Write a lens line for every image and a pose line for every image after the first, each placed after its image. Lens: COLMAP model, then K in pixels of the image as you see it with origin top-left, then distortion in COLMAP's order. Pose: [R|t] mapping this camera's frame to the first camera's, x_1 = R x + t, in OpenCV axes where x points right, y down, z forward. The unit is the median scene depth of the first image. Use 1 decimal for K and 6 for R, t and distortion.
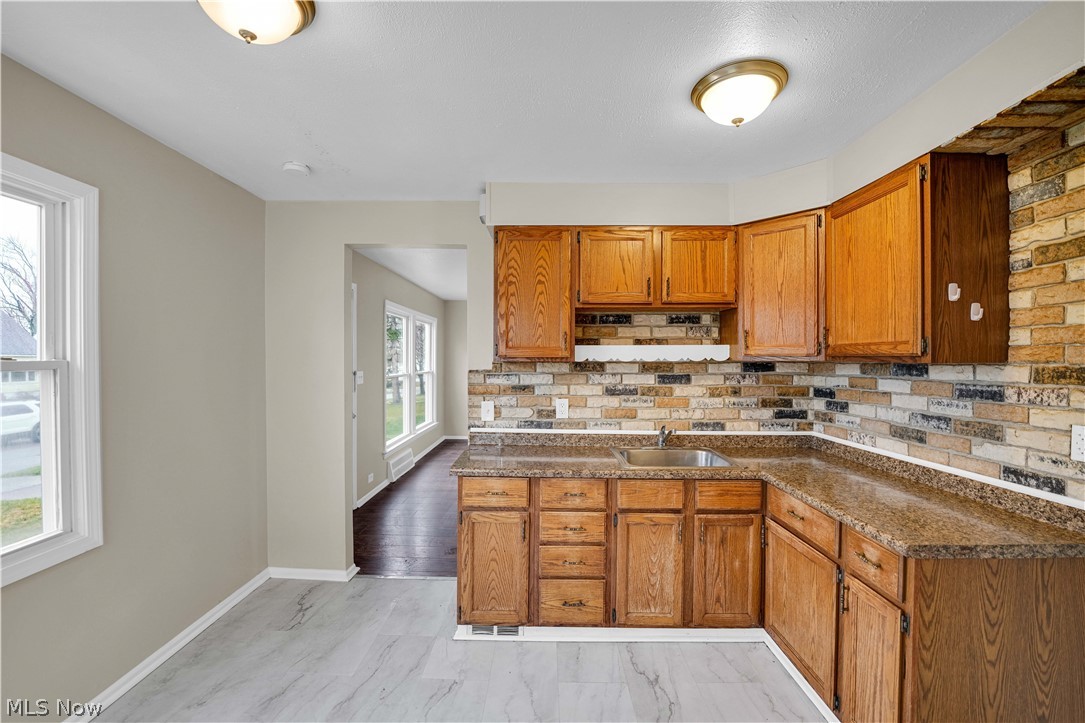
lens RADIAL K [[444.2, 0, 538.5], [0, 444.2, 361.3], [0, 0, 1]] dist [-0.025823, 0.000506]
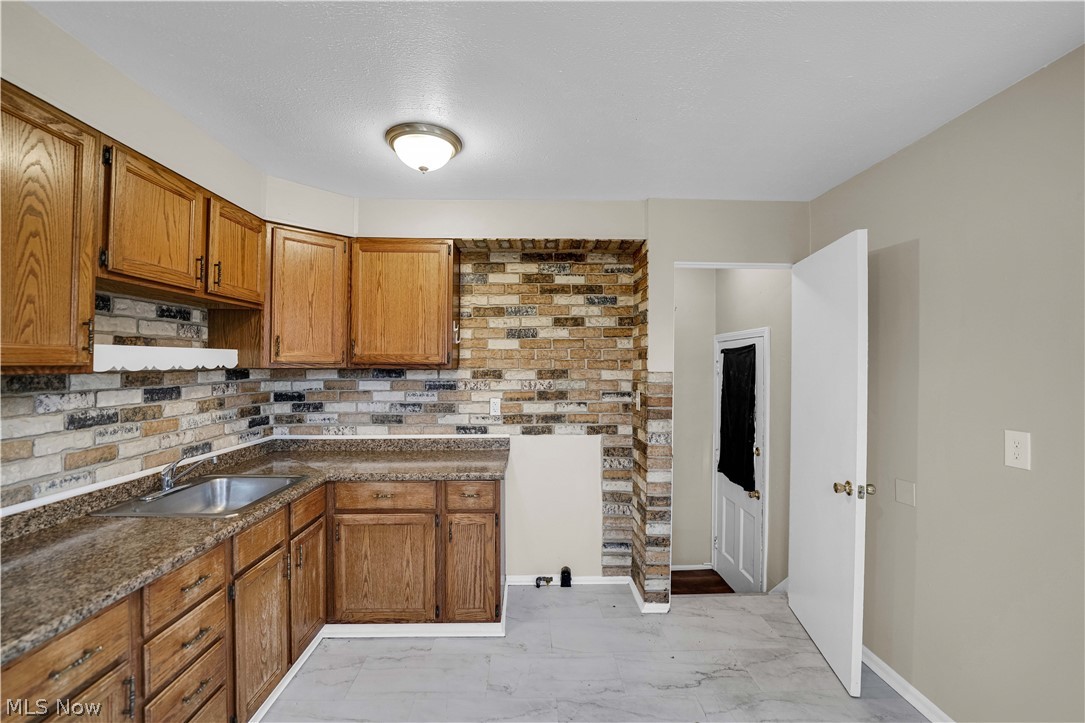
lens RADIAL K [[444.2, 0, 538.5], [0, 444.2, 361.3], [0, 0, 1]] dist [-0.025823, 0.000506]
pose [[-0.032022, 0.002798, 0.999483, -0.441486], [0.001380, 0.999995, -0.002755, -0.010796], [-0.999486, 0.001292, -0.032026, 0.421296]]
